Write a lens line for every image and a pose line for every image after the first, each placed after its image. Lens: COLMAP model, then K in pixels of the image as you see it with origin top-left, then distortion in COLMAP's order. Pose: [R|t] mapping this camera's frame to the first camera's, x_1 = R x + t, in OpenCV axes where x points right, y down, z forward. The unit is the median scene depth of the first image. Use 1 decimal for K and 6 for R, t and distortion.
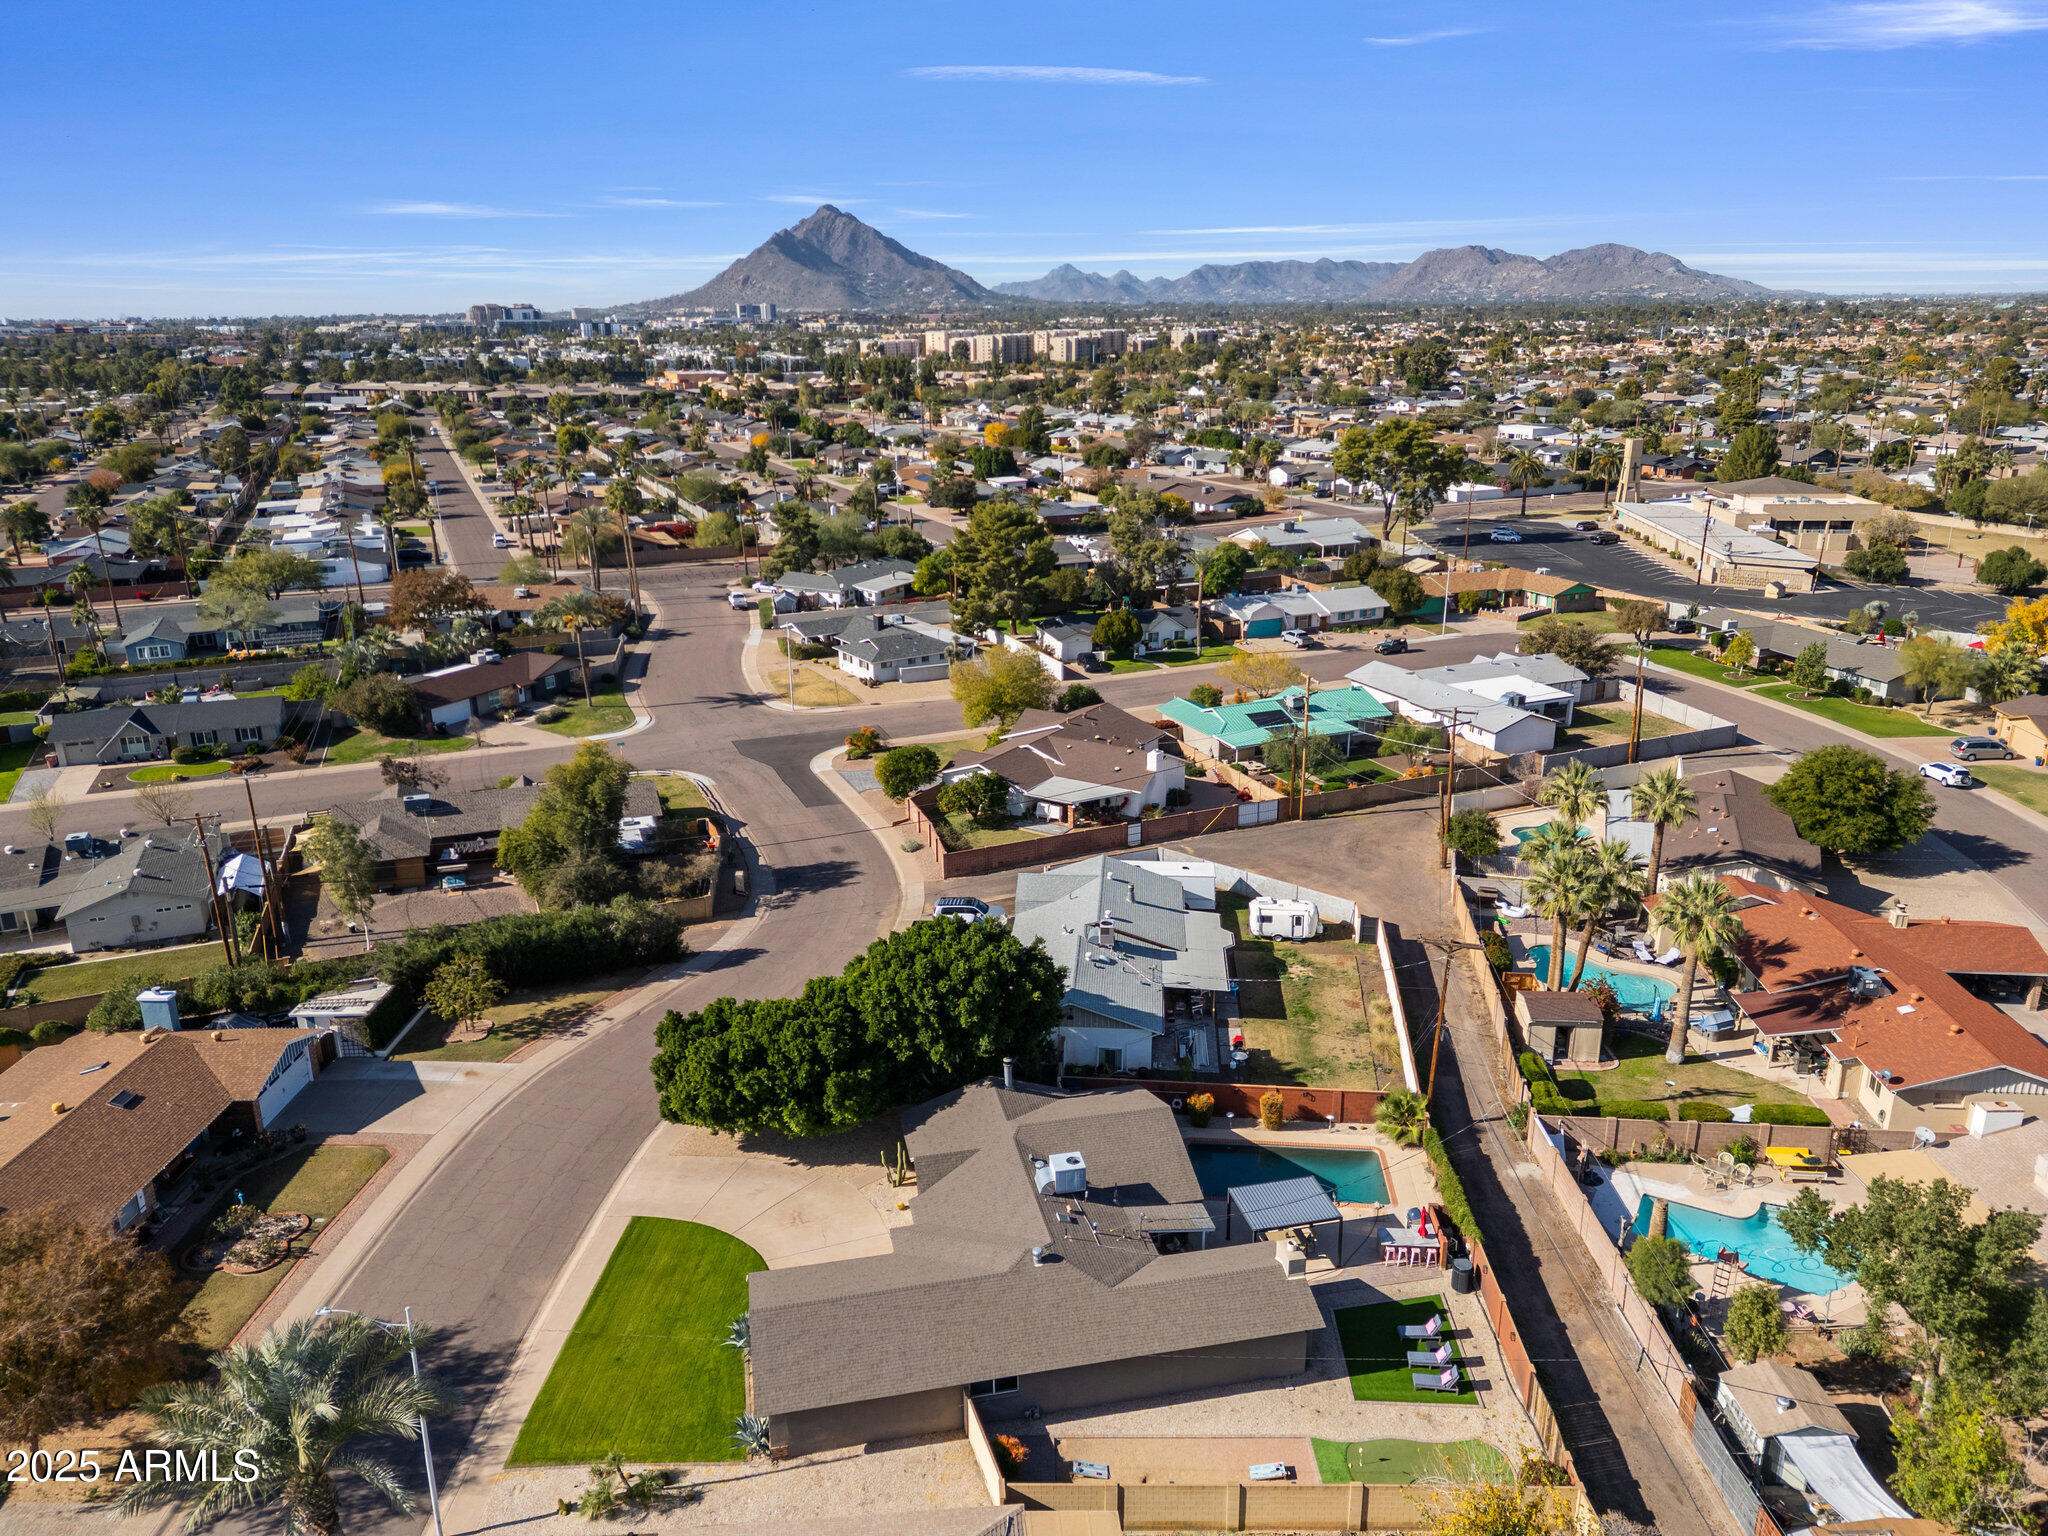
lens RADIAL K [[1433.7, 0, 1024.0], [0, 1433.7, 768.0], [0, 0, 1]] dist [0.072740, -0.067589]
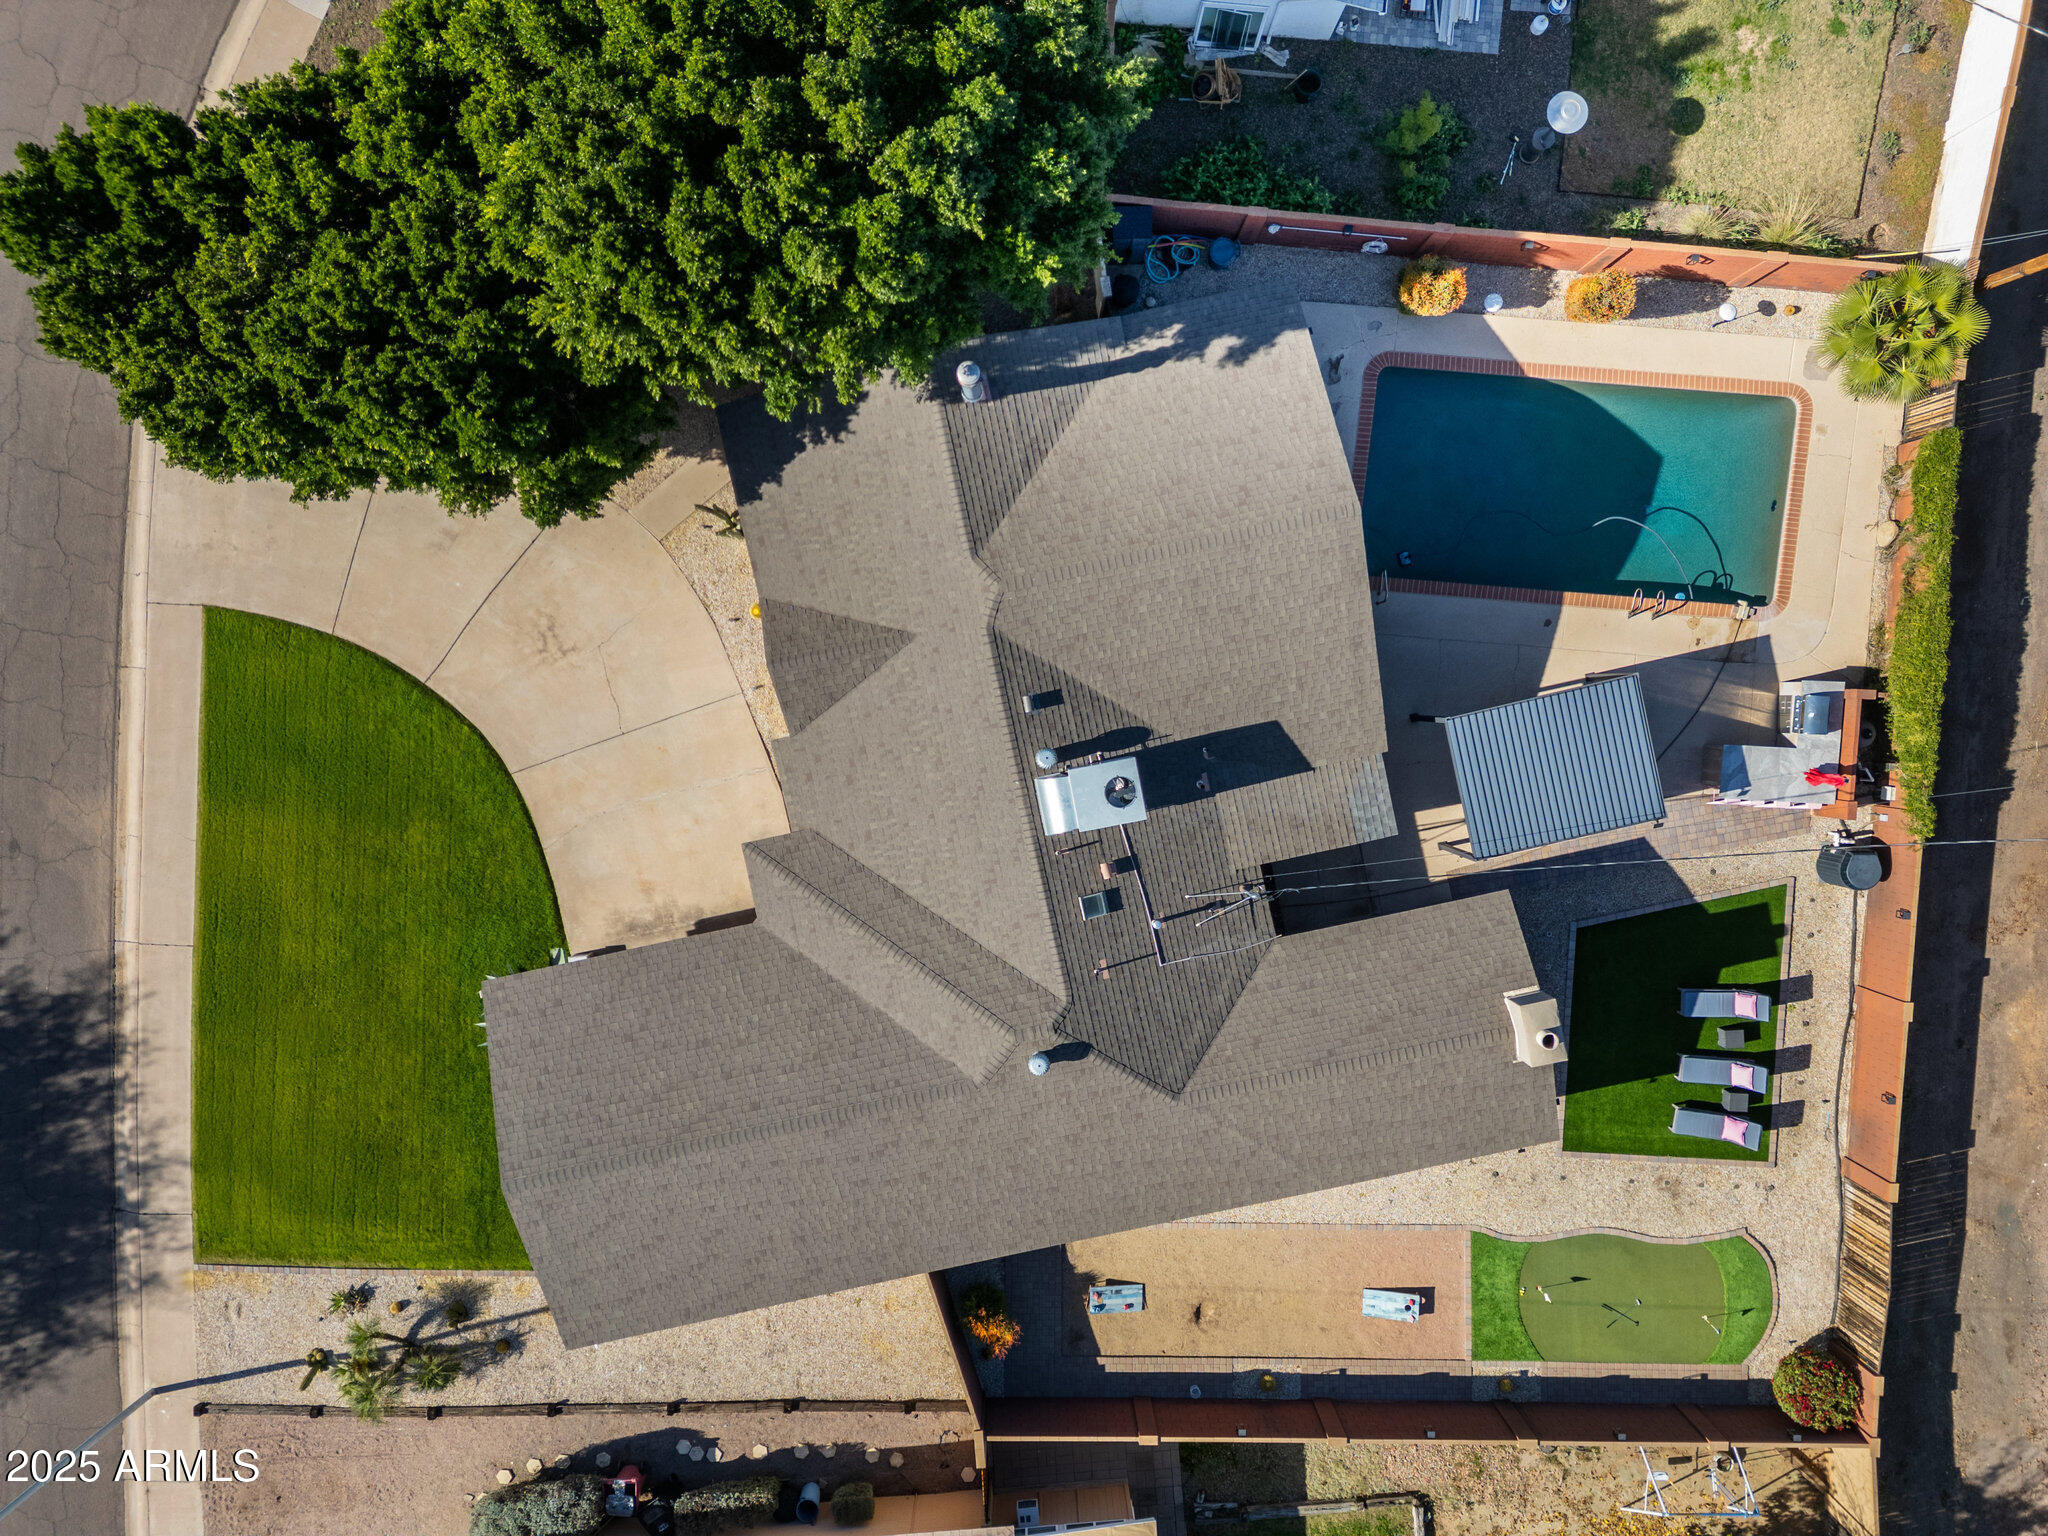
lens RADIAL K [[1433.7, 0, 1024.0], [0, 1433.7, 768.0], [0, 0, 1]] dist [0.072740, -0.067589]
pose [[0.999970, -0.002922, 0.007165, 0.000833], [-0.006208, 0.249743, 0.968292, -0.167789], [-0.004618, -0.968308, 0.249717, 0.912033]]
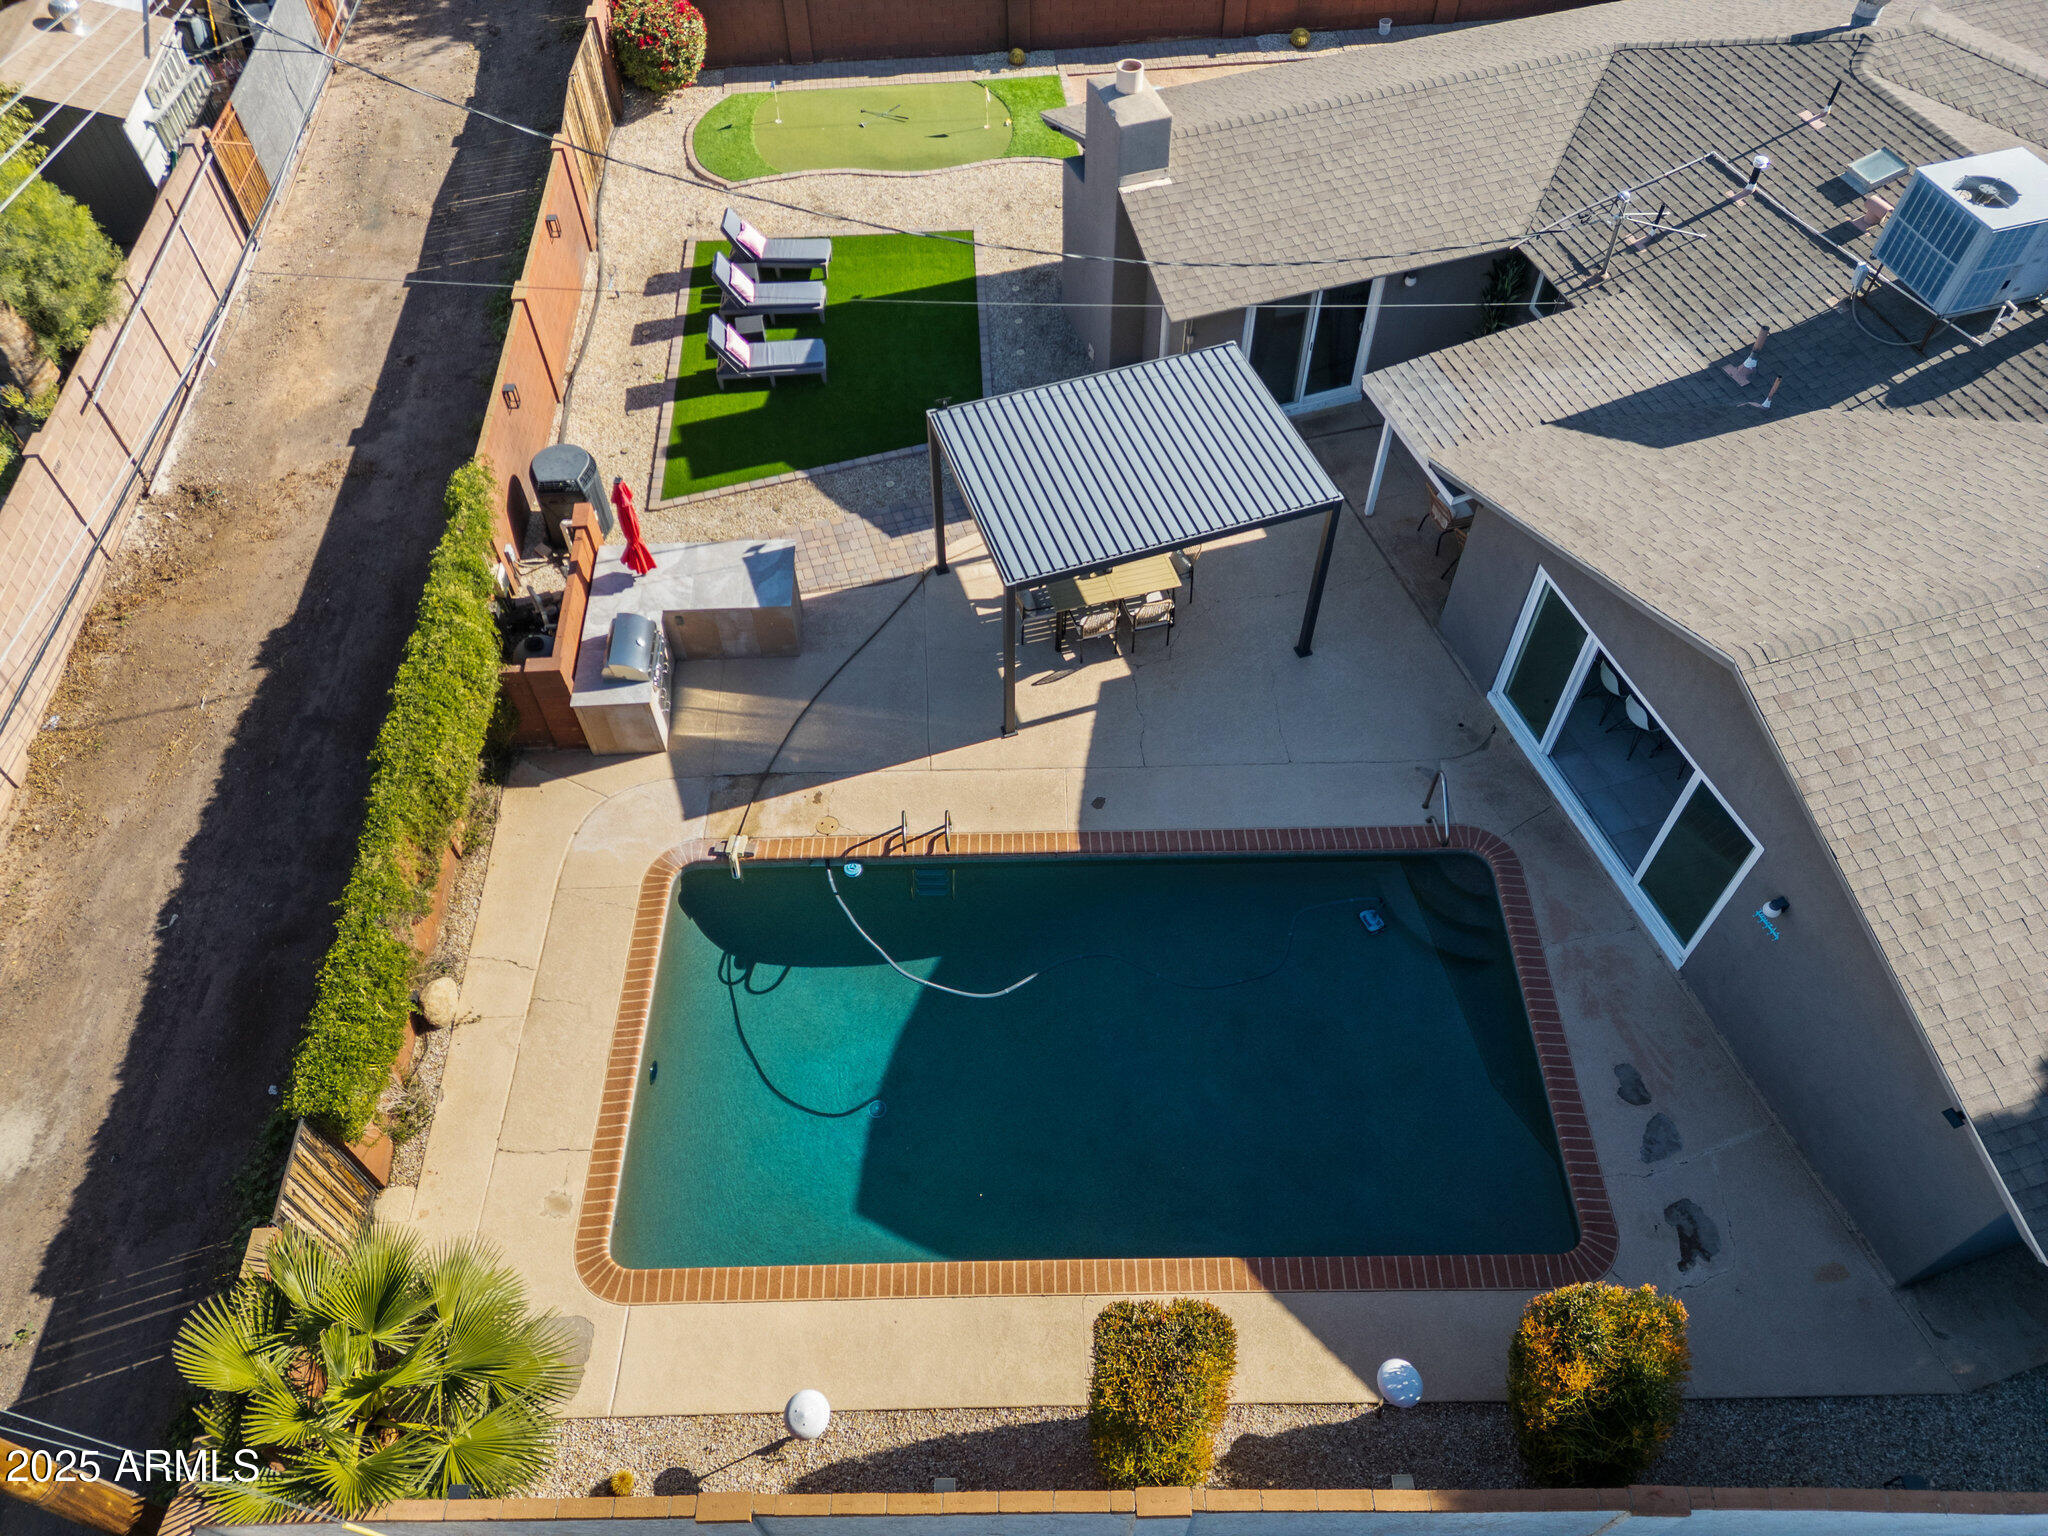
lens RADIAL K [[1433.7, 0, 1024.0], [0, 1433.7, 768.0], [0, 0, 1]] dist [0.072740, -0.067589]
pose [[-0.994599, 0.094327, -0.043299, 0.224411], [-0.008471, 0.342009, 0.939659, 0.071376], [0.103444, 0.934950, -0.339363, 1.182998]]
